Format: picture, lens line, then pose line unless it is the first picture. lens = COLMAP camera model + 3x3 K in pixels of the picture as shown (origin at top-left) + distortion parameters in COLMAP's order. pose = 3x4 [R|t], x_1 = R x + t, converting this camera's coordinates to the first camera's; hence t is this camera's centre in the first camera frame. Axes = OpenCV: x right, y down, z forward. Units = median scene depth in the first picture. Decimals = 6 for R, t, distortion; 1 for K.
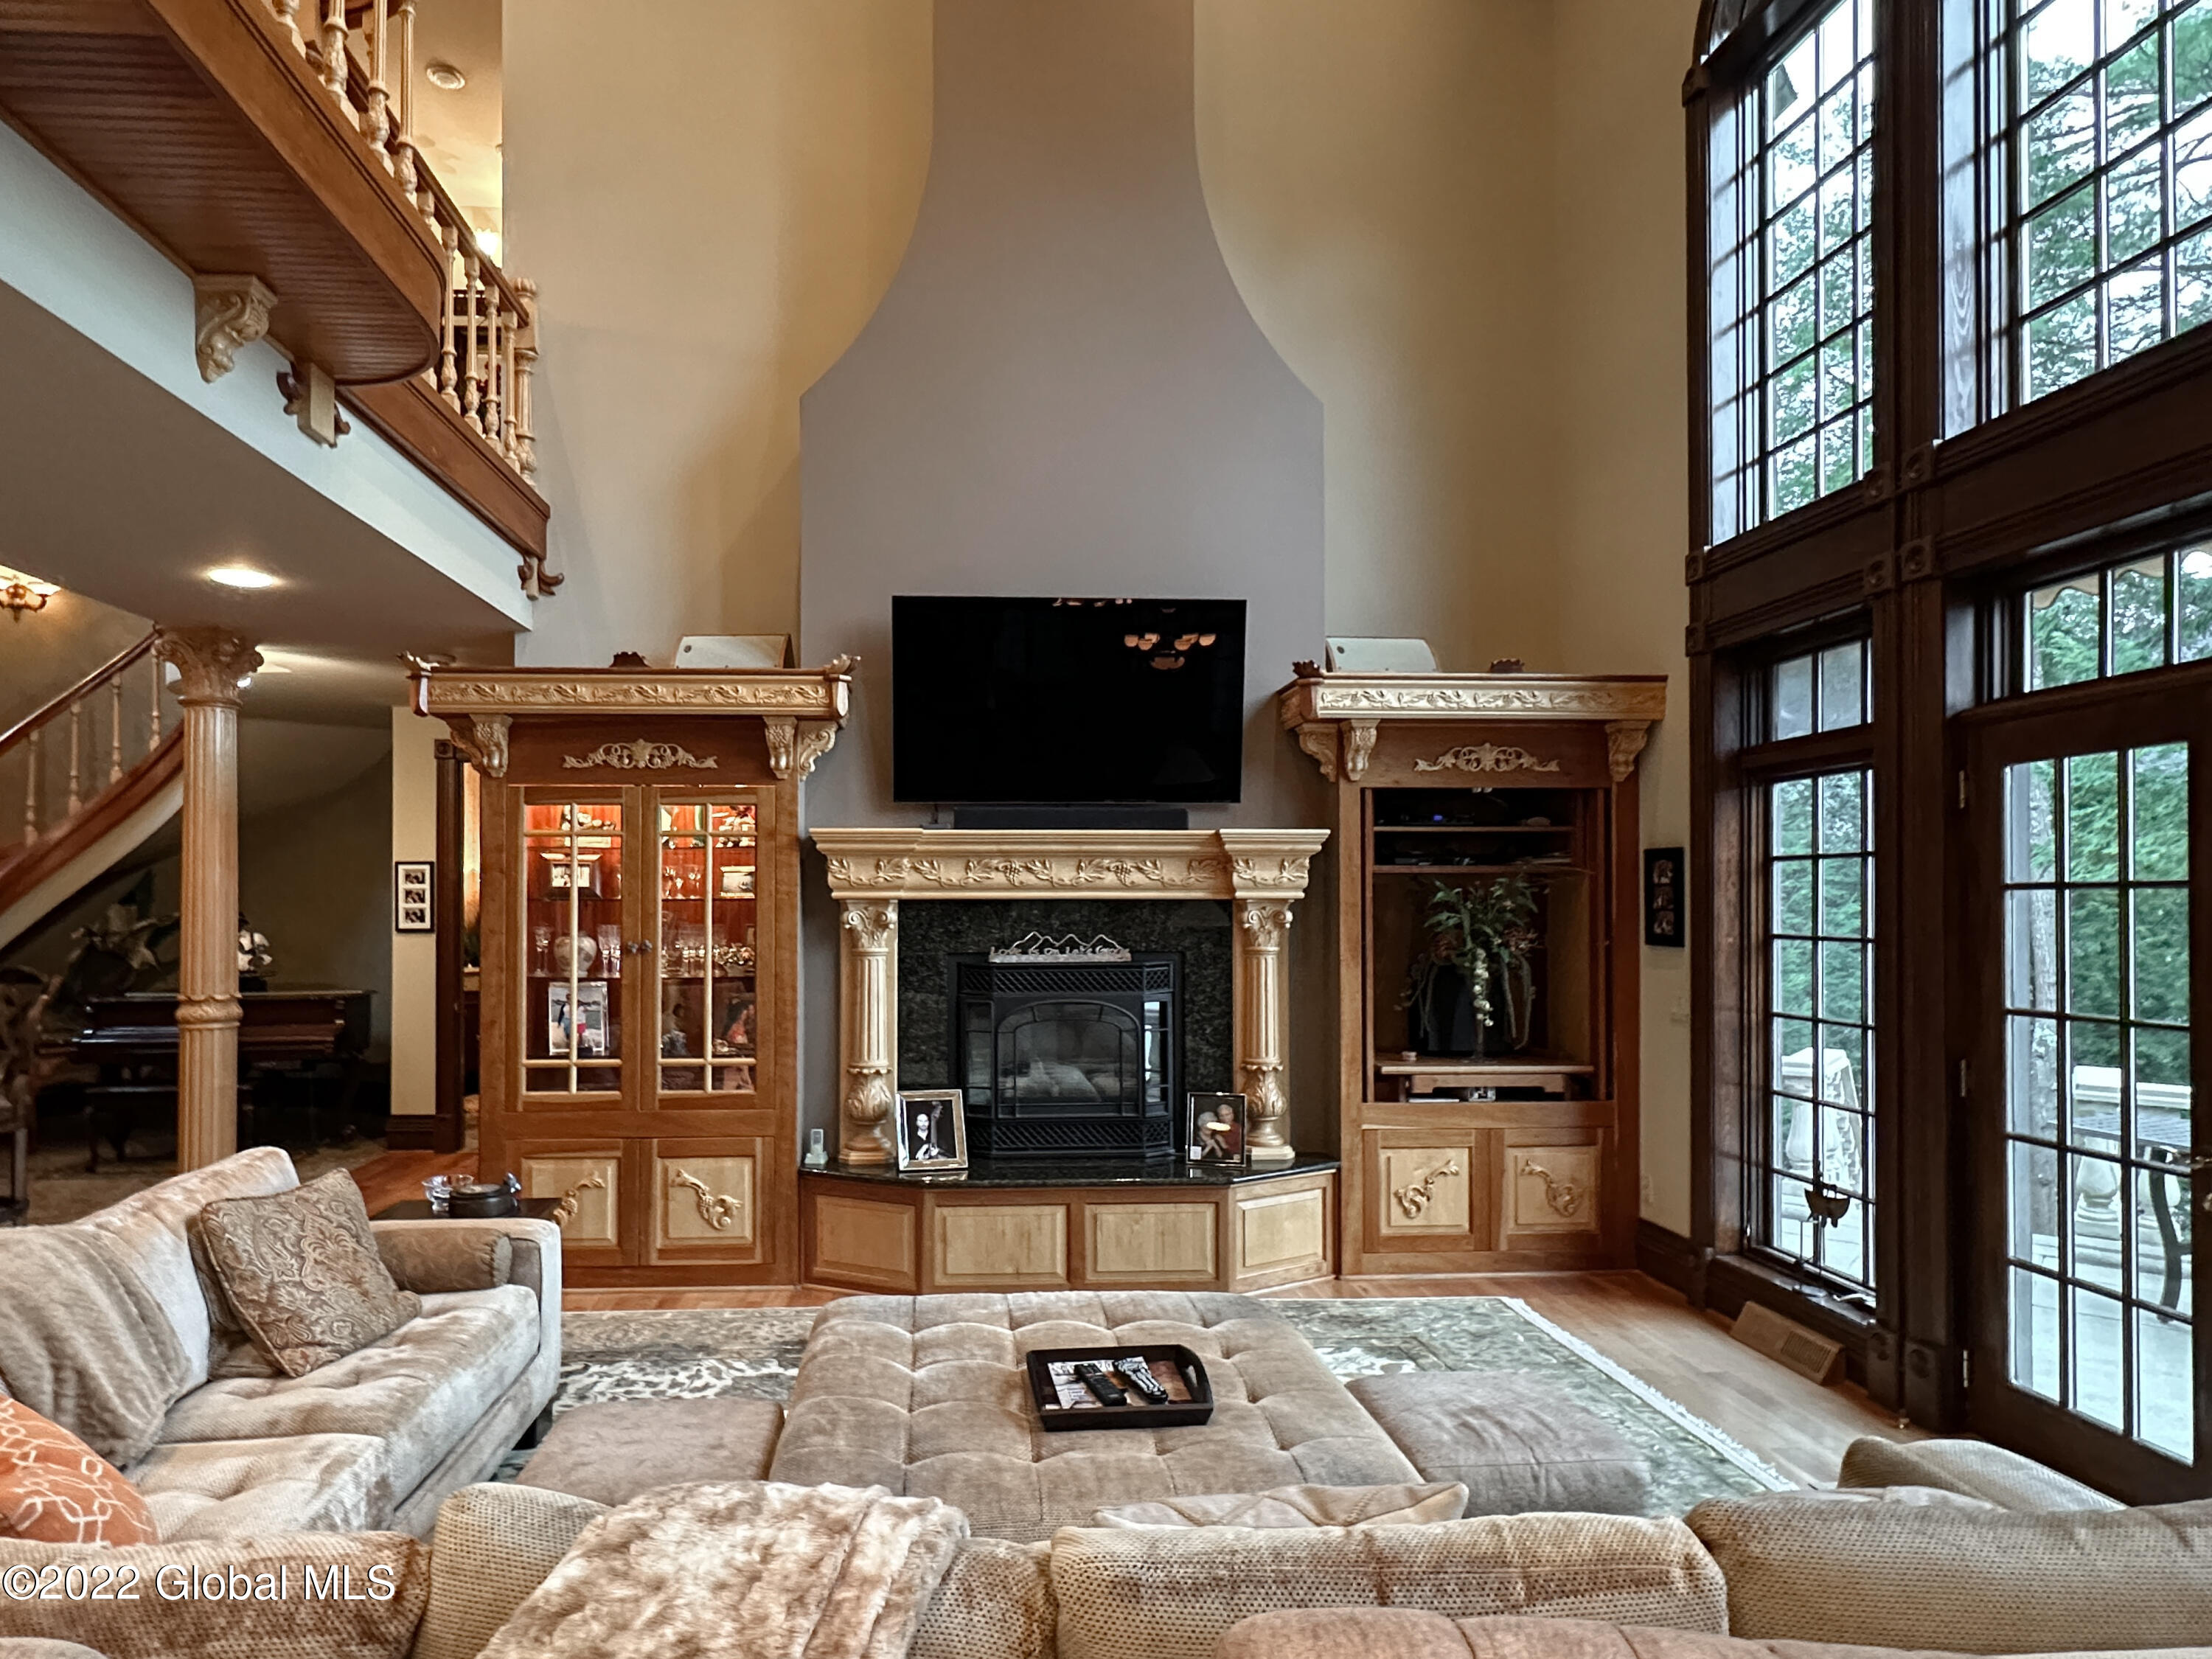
lens RADIAL K [[1241.9, 0, 1008.7], [0, 1241.9, 889.5], [0, 0, 1]] dist [0.003508, 0.003806]
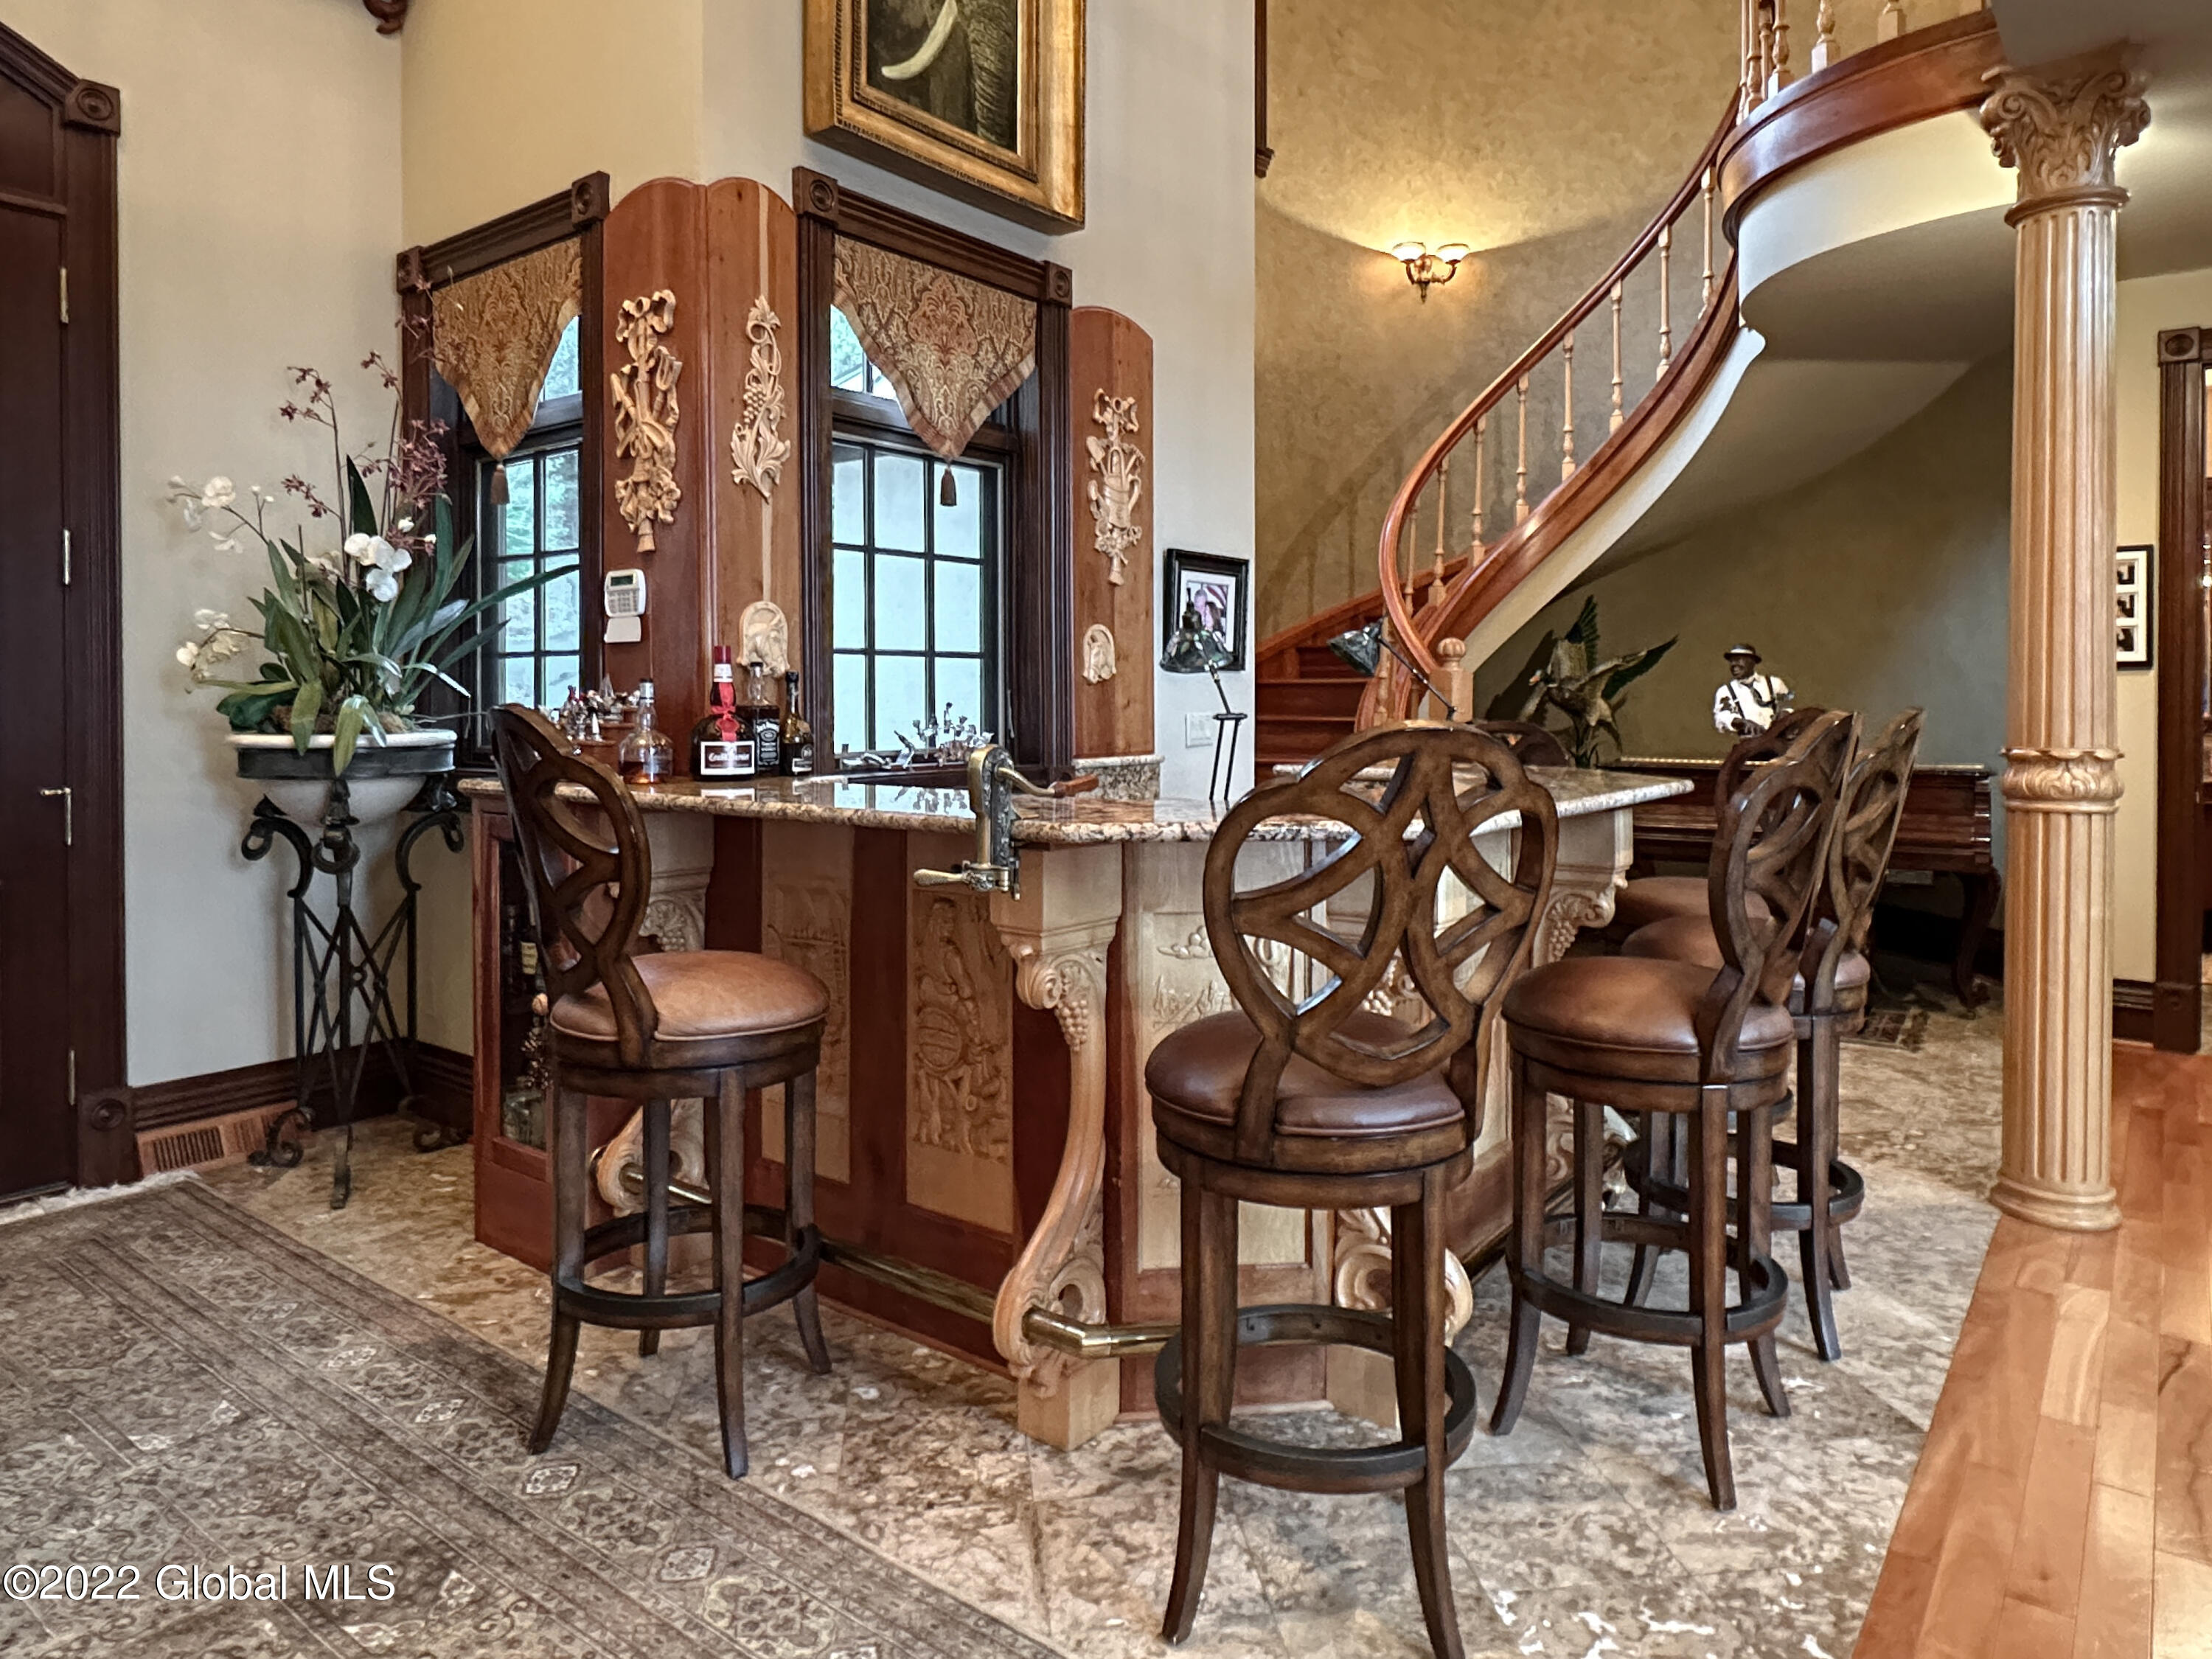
lens RADIAL K [[1400.4, 0, 1126.2], [0, 1400.4, 724.5], [0, 0, 1]] dist [-0.003034, -0.006014]
pose [[0.767485, 0.014178, -0.640910, -0.411763], [0.006320, 0.999539, 0.029680, 0.038569], [0.641036, -0.026829, 0.767042, 0.195224]]
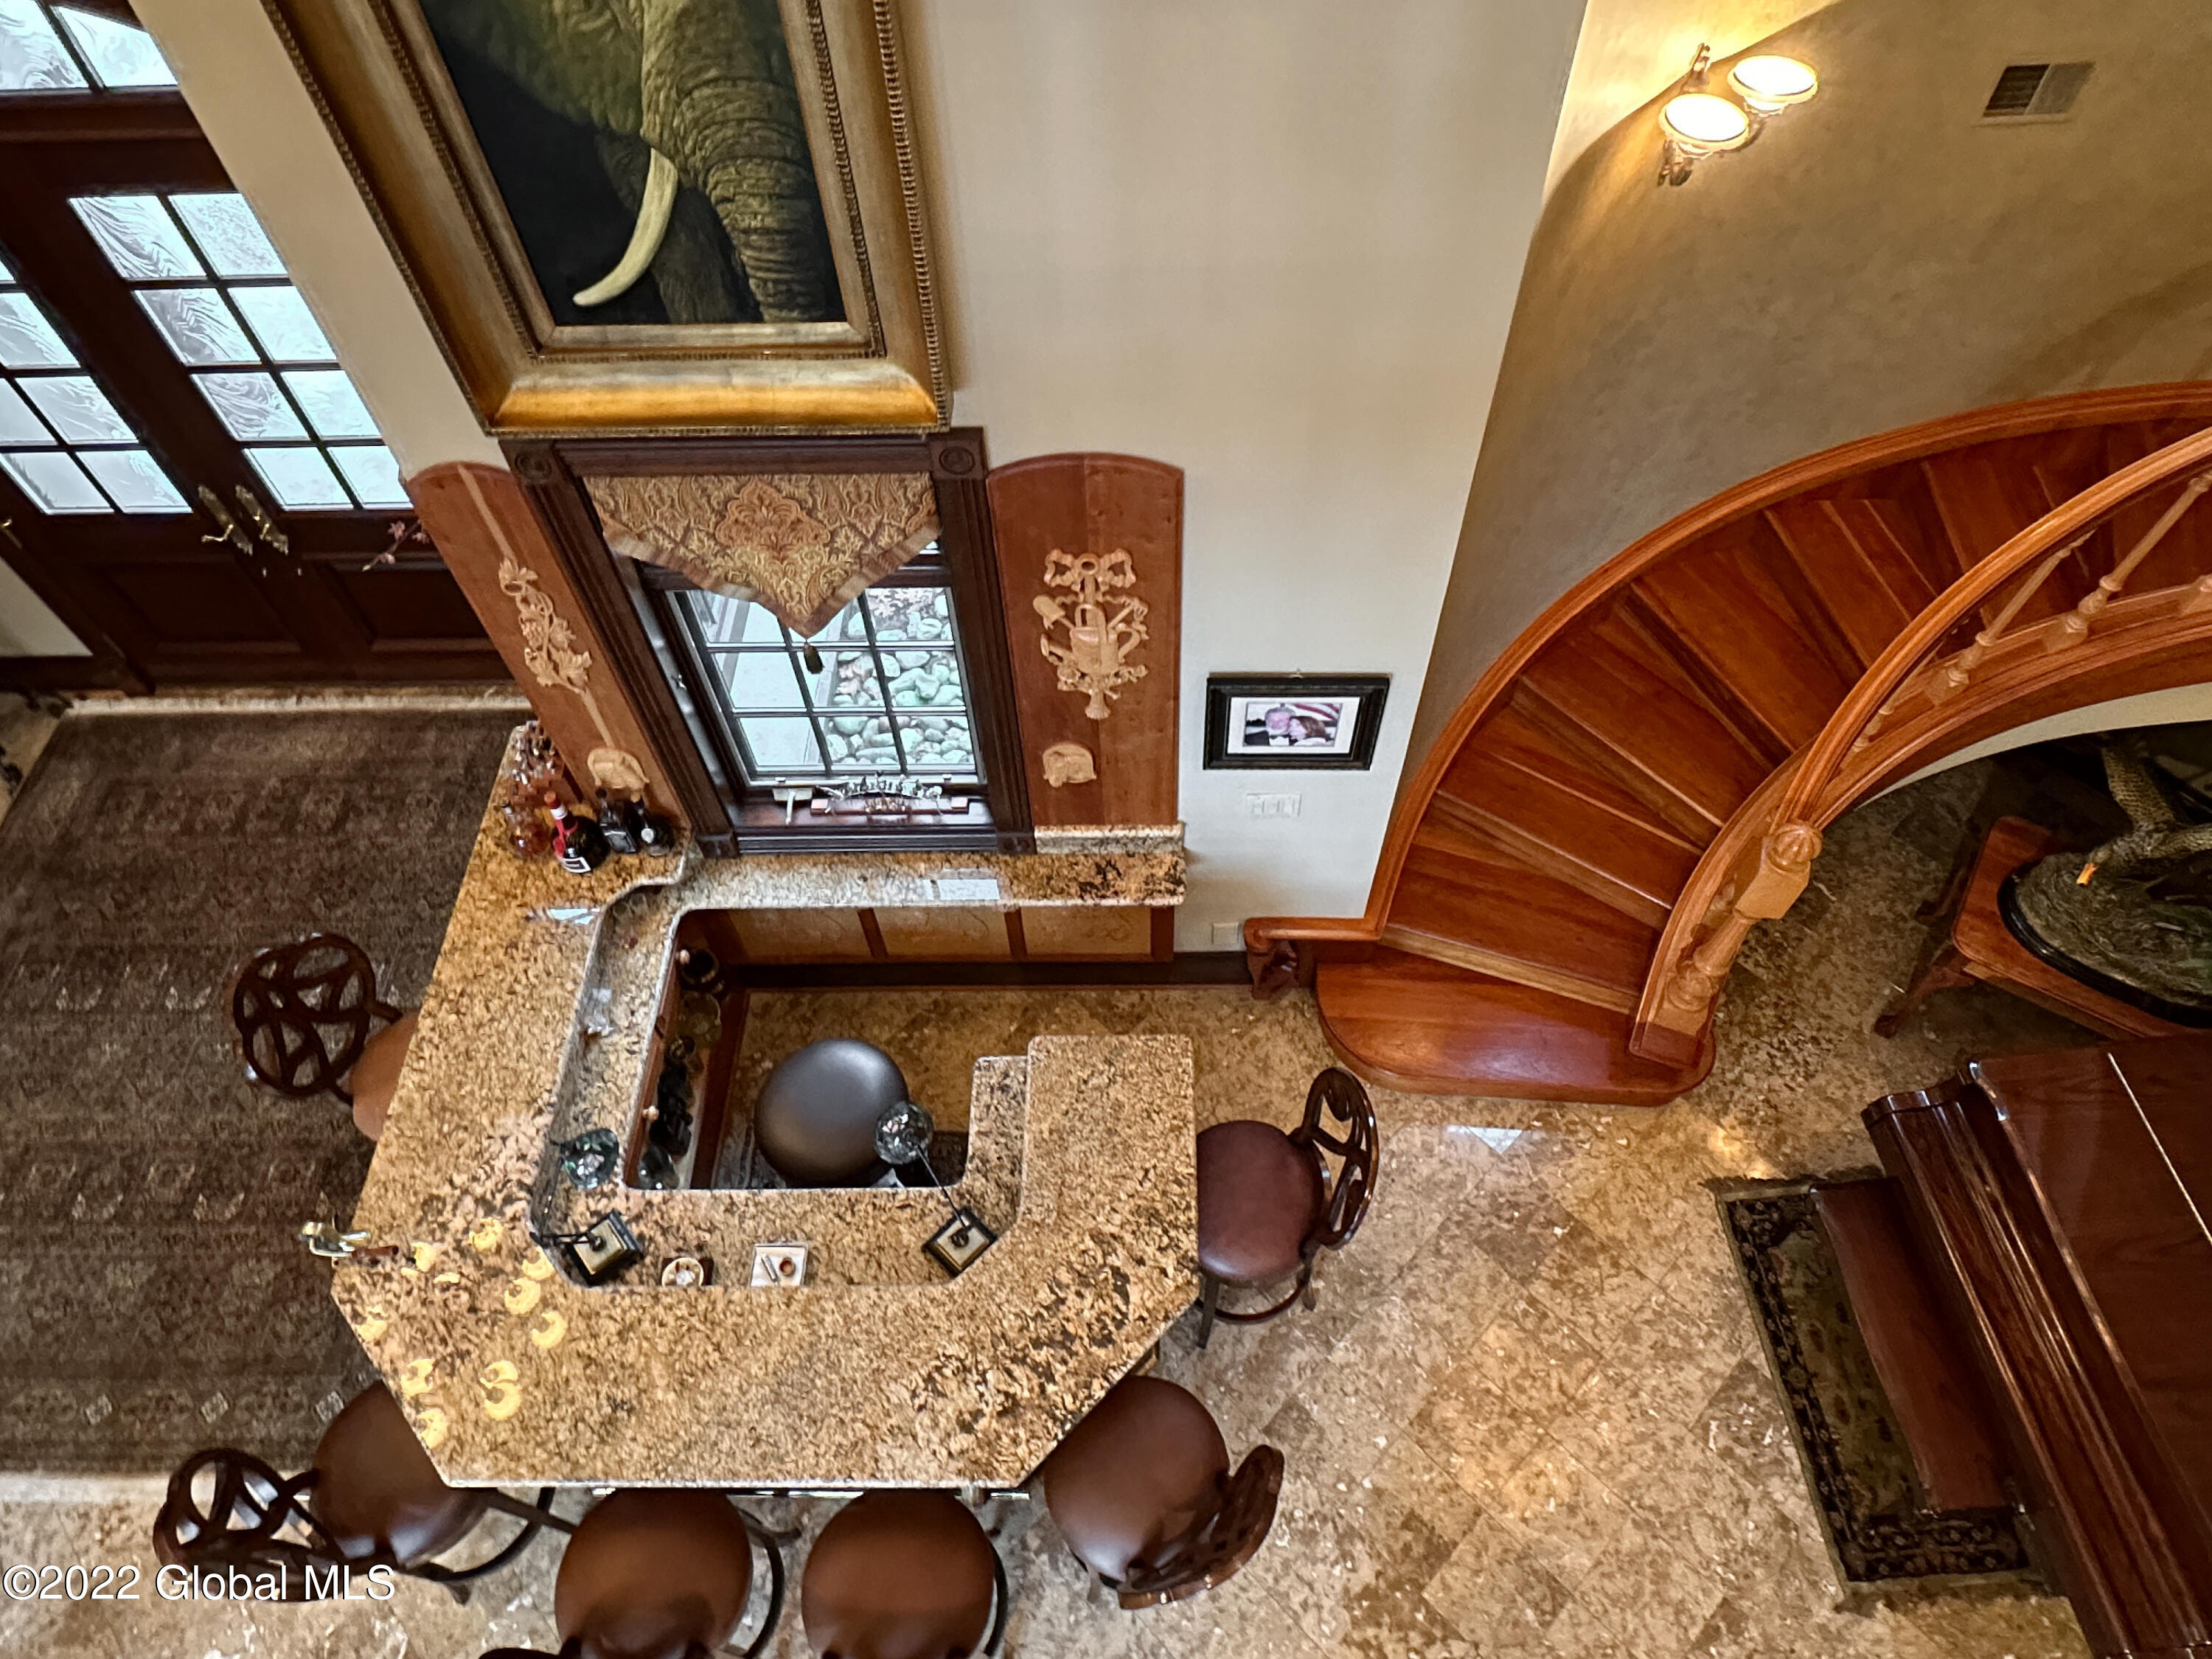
lens RADIAL K [[1400.4, 0, 1151.4], [0, 1400.4, 825.4], [0, 0, 1]] dist [-0.003034, -0.006014]
pose [[-0.053235, 0.833352, -0.550173, -0.485566], [0.038067, 0.552247, 0.832811, -0.398485], [0.997856, 0.023391, -0.061122, 0.697309]]
